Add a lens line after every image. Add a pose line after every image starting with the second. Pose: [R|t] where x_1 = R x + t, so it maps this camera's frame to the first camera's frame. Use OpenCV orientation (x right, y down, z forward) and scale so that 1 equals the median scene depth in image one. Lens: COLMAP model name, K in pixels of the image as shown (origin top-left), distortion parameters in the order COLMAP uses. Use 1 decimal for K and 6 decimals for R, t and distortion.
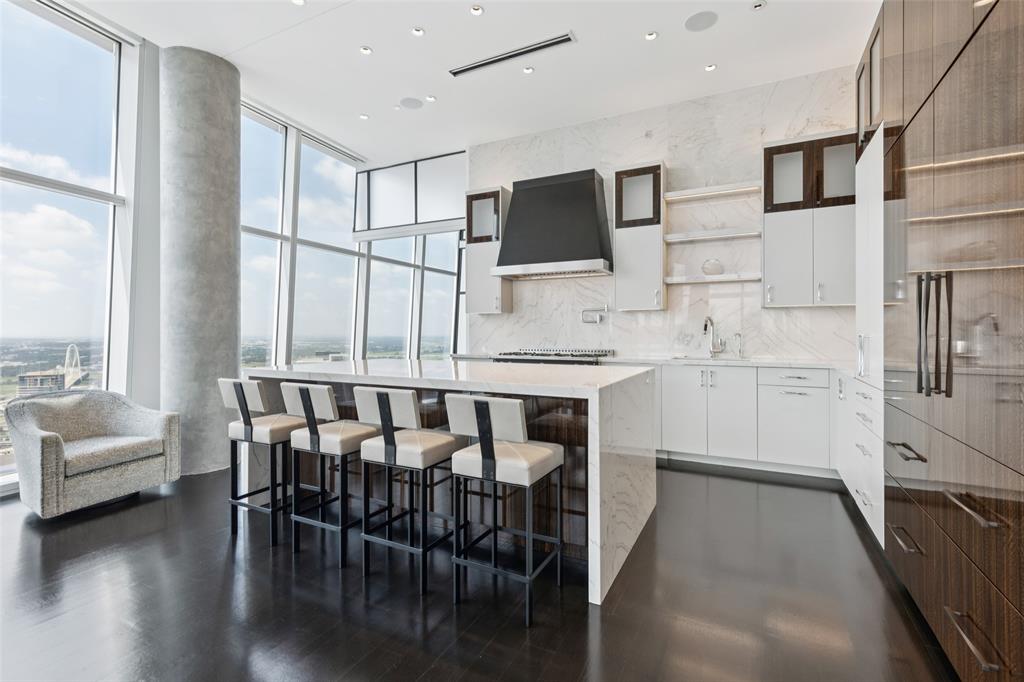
lens RADIAL K [[466.8, 0, 512.2], [0, 466.8, 332.9], [0, 0, 1]] dist [0.009629, -0.000500]
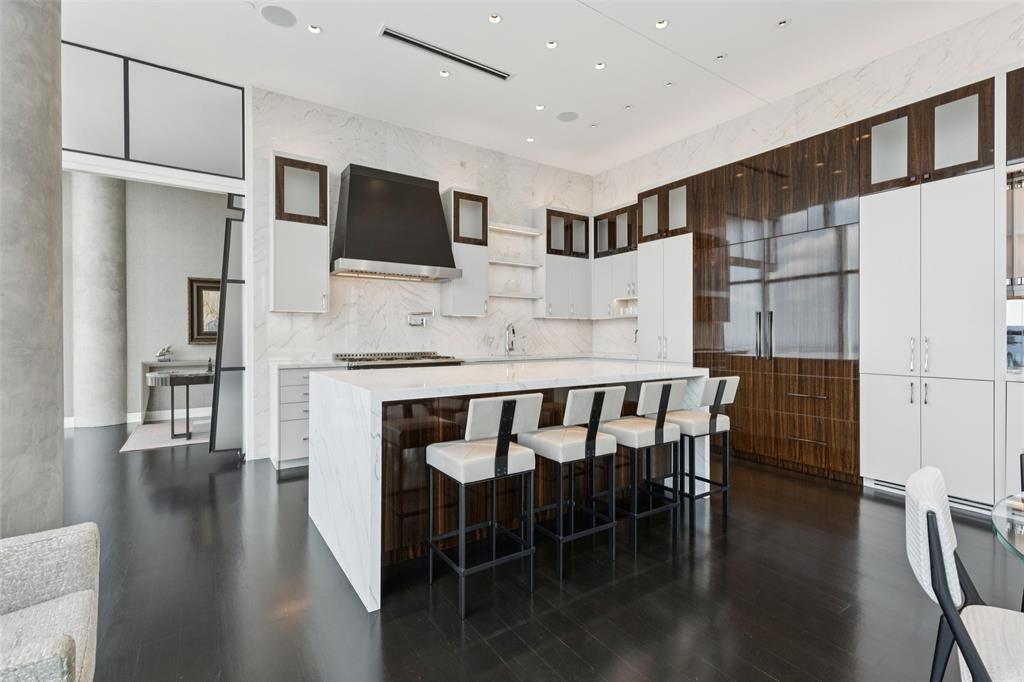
lens RADIAL K [[466.8, 0, 513.8], [0, 466.8, 339.2], [0, 0, 1]] dist [0.009629, -0.000500]
pose [[0.476187, -0.007907, 0.879309, -0.699414], [0.003420, 0.999969, 0.007140, 0.000587], [-0.879338, -0.000393, 0.476199, 0.351340]]
